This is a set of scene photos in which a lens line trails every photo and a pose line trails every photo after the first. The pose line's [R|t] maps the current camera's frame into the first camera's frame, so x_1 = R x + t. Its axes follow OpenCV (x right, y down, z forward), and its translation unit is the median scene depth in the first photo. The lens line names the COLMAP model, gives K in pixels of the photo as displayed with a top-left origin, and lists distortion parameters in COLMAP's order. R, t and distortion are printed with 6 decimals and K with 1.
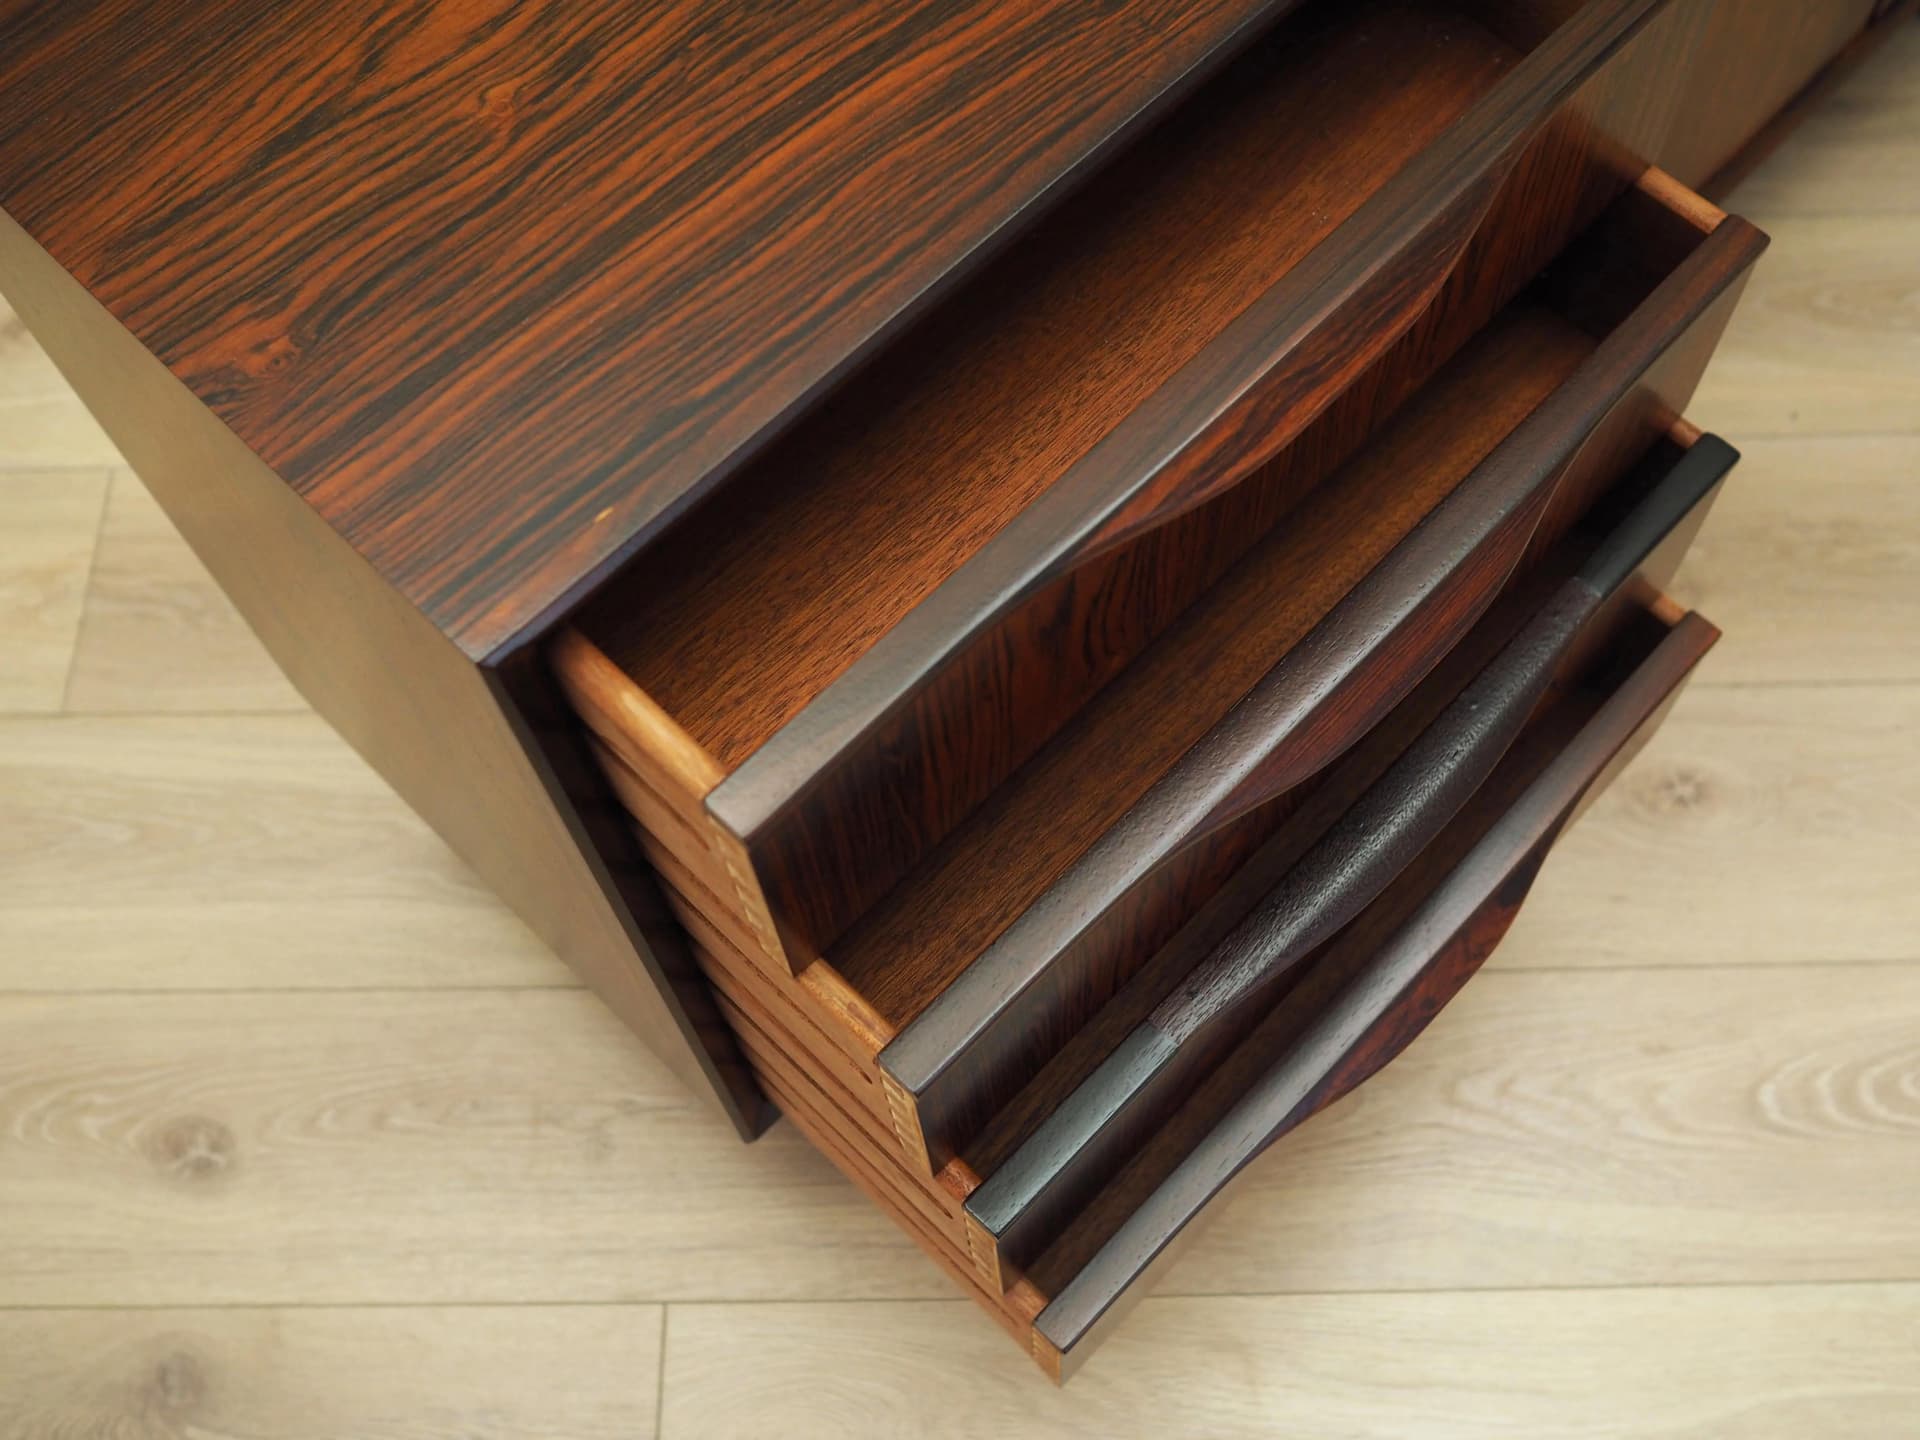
lens RADIAL K [[1997.1, 0, 1031.3], [0, 1997.1, 713.8], [0, 0, 1]] dist [-0.034917, 0.000000]
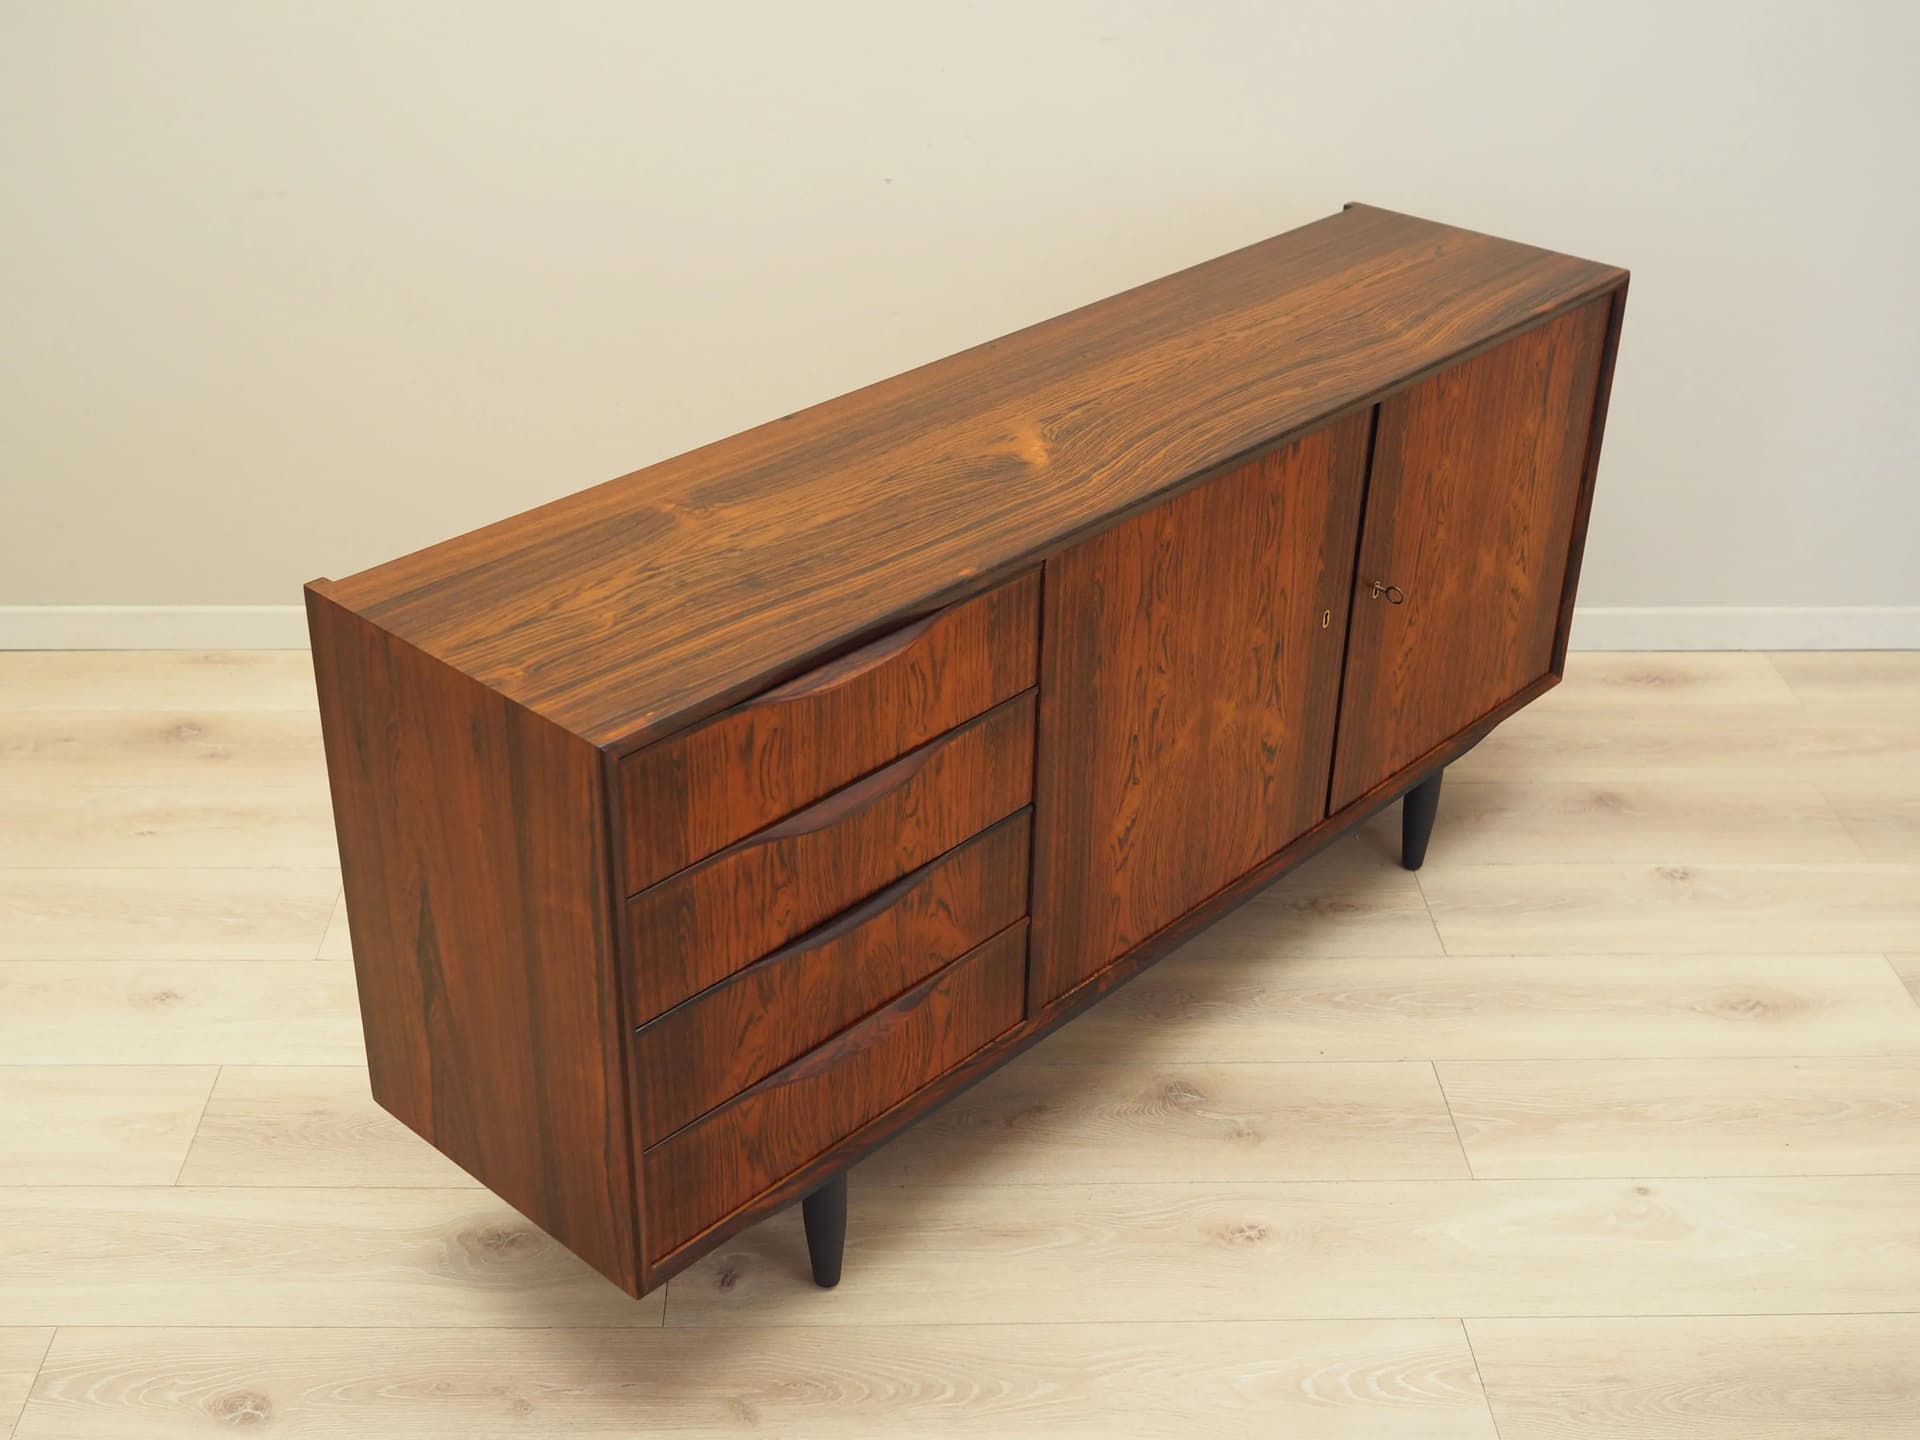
lens RADIAL K [[2073.1, 0, 943.9], [0, 2073.1, 724.8], [0, 0, 1]] dist [-0.036175, 0.000000]
pose [[0.999224, 0.019603, 0.034165, 0.067024], [0.003403, 0.821150, -0.570703, 1.347530], [-0.039242, 0.570376, 0.820446, -1.113023]]
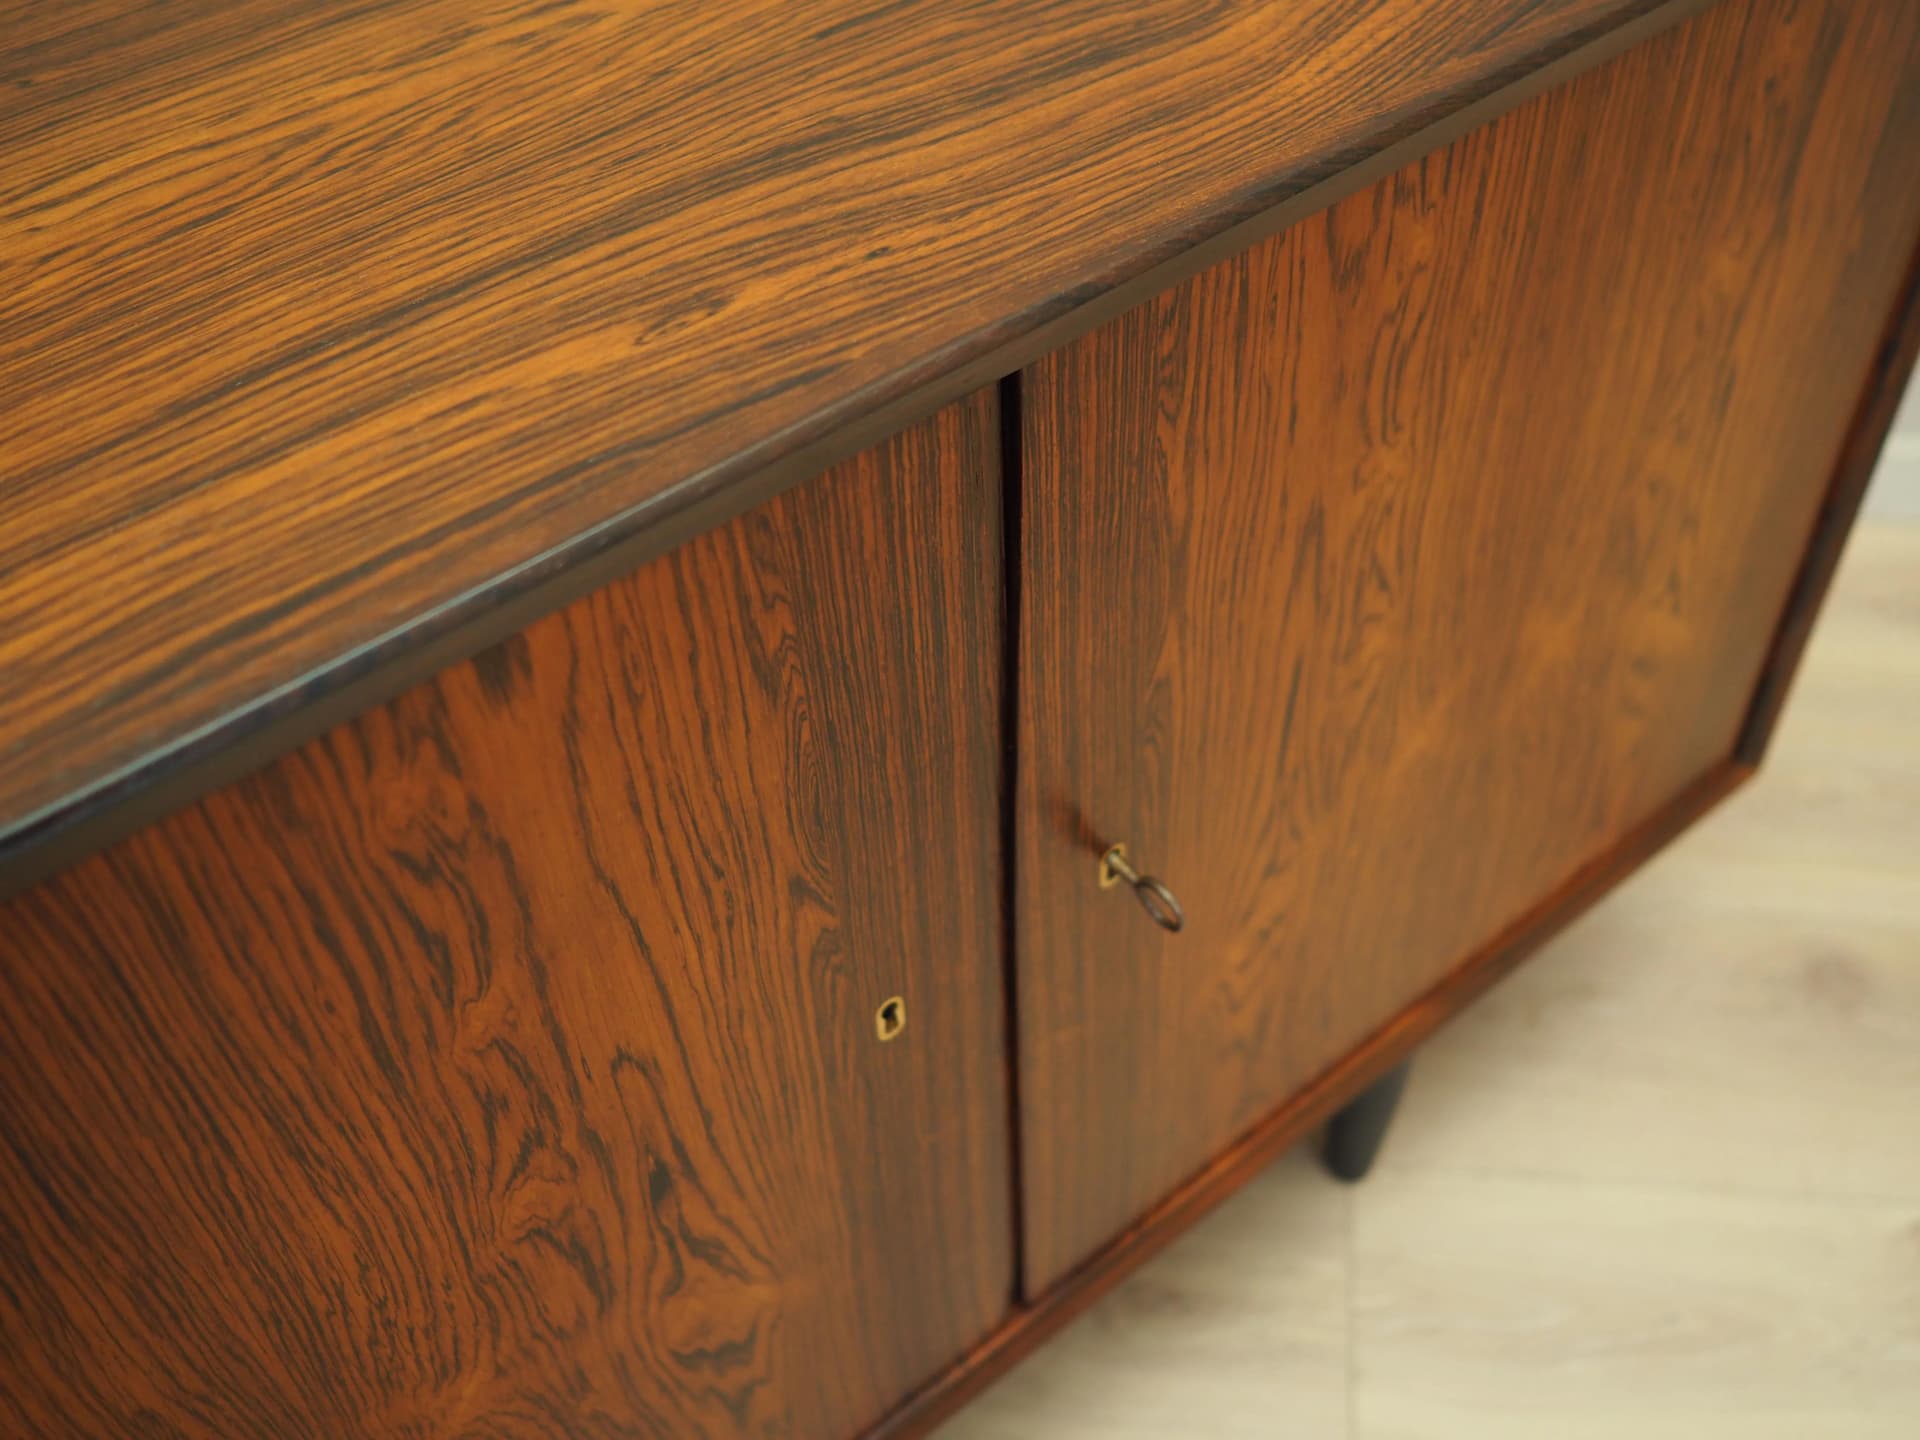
lens RADIAL K [[1973.8, 0, 1021.8], [0, 1973.8, 760.7], [0, 0, 1]] dist [-0.032843, 0.000000]
pose [[0.995389, 0.079026, -0.054364, 0.984791], [-0.091340, 0.953966, -0.285669, -0.736412], [0.029286, 0.289317, 0.956785, 0.710260]]
